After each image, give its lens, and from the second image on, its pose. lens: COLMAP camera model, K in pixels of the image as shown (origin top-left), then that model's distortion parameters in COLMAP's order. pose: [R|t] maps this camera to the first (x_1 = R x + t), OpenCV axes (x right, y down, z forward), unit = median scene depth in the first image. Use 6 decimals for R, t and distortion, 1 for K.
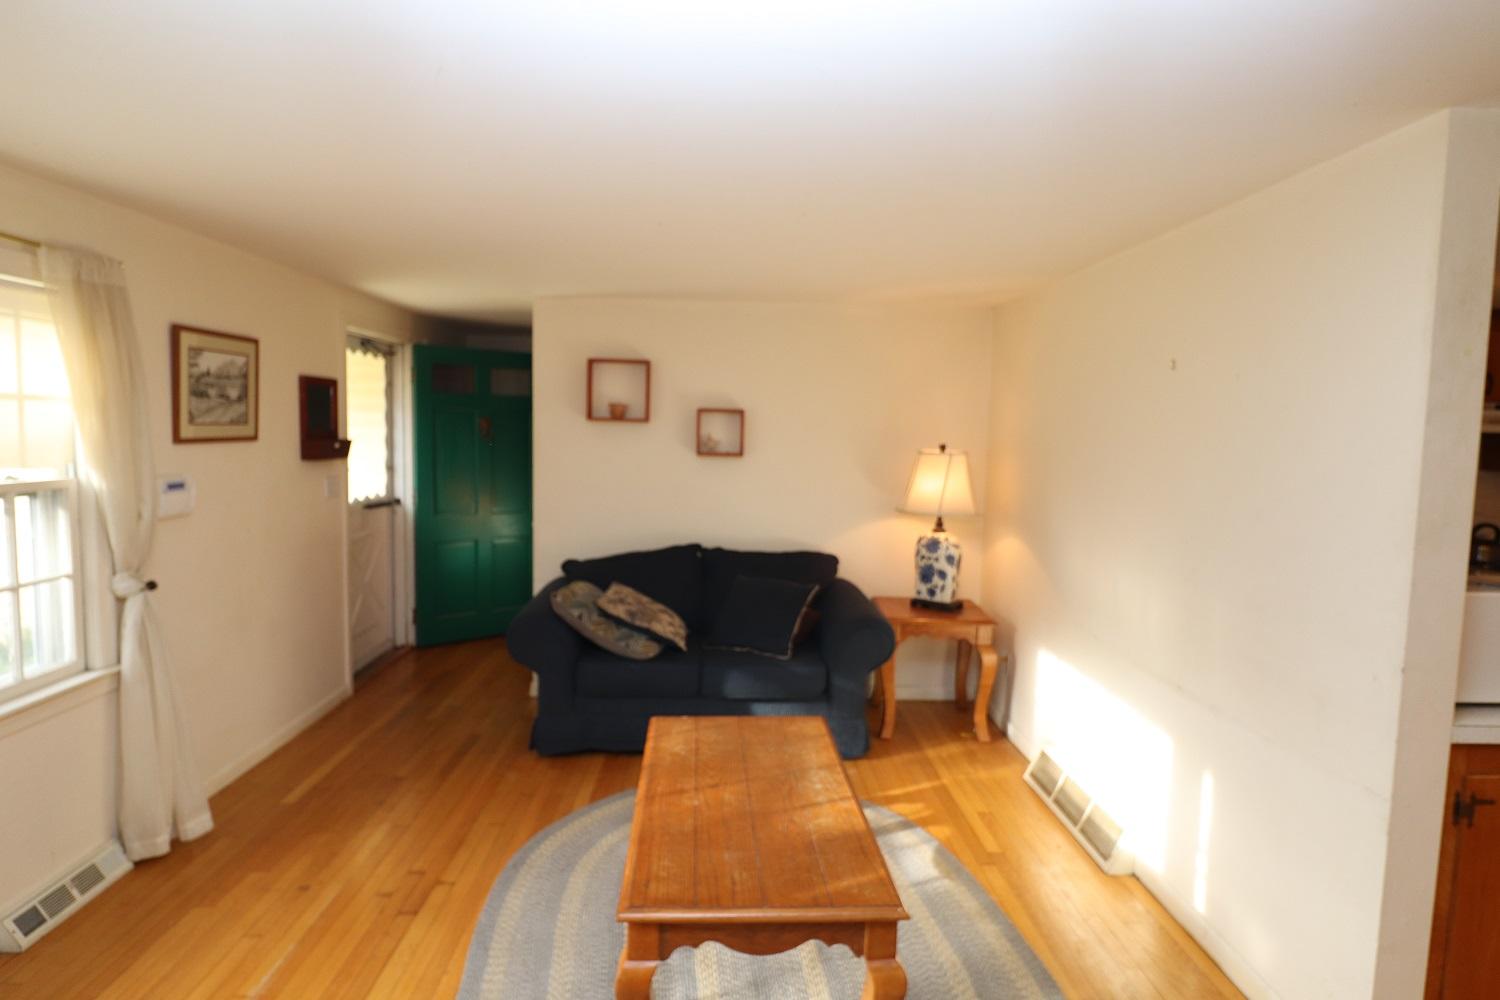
lens RADIAL K [[830.2, 0, 750.0], [0, 830.2, 500.0], [0, 0, 1]] dist [-0.010691, -0.000877]
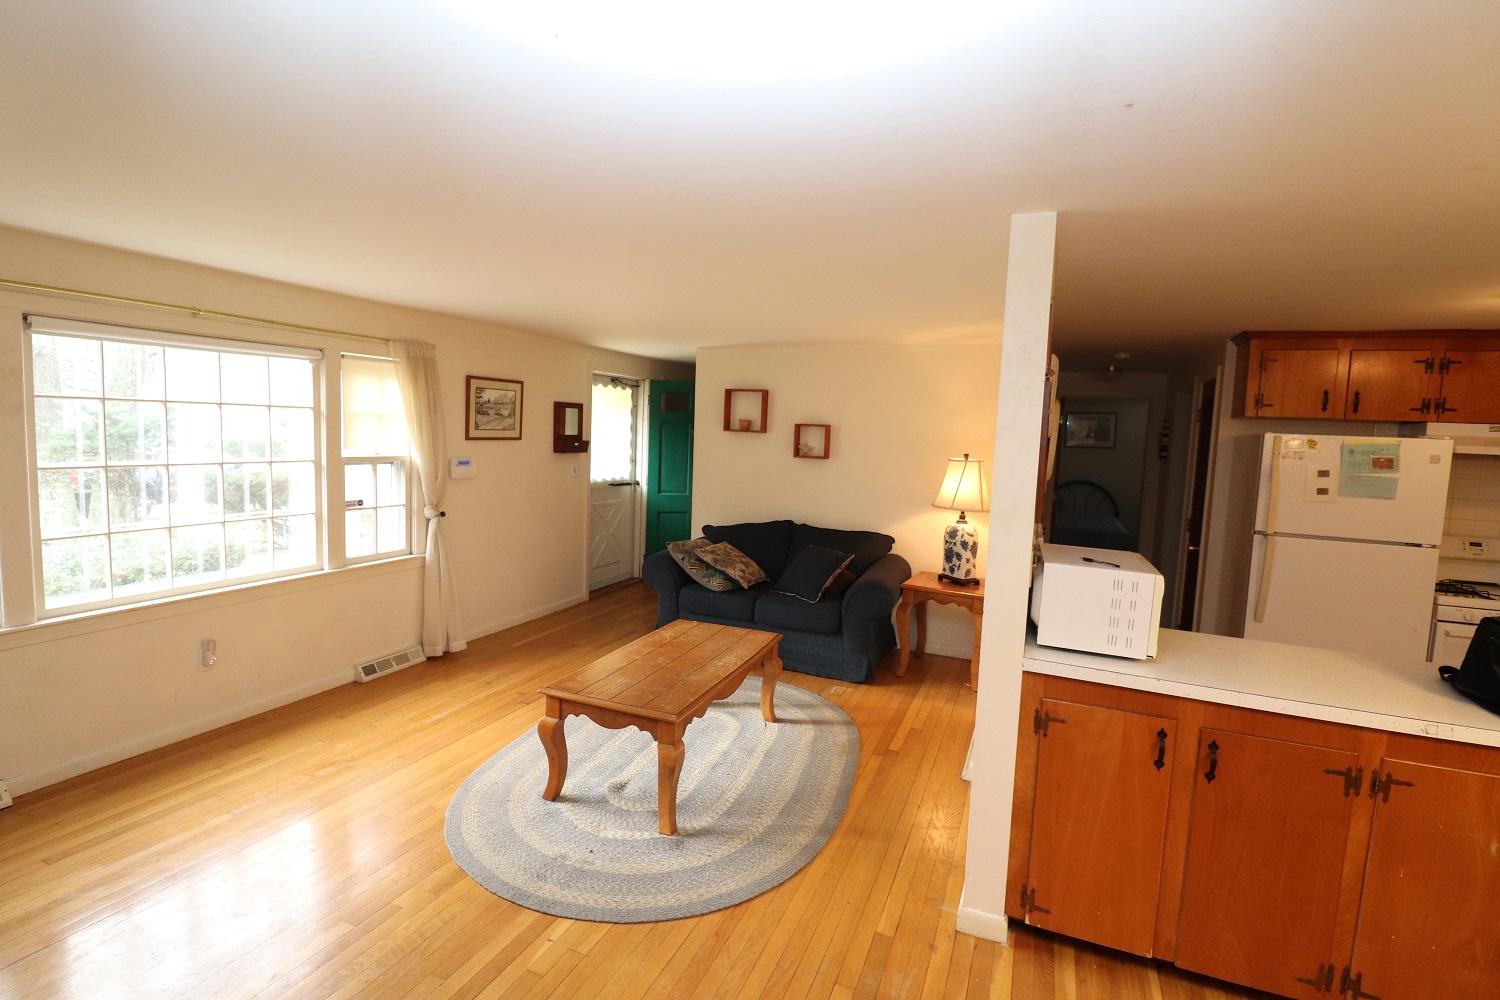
lens RADIAL K [[710.0, 0, 750.0], [0, 710.0, 500.0], [0, 0, 1]] dist [-0.001068, -0.000040]
pose [[0.903764, 0.053749, -0.424642, 0.468697], [-0.055127, 0.998438, 0.009051, 0.013700], [0.424465, 0.015229, 0.905316, -0.137091]]
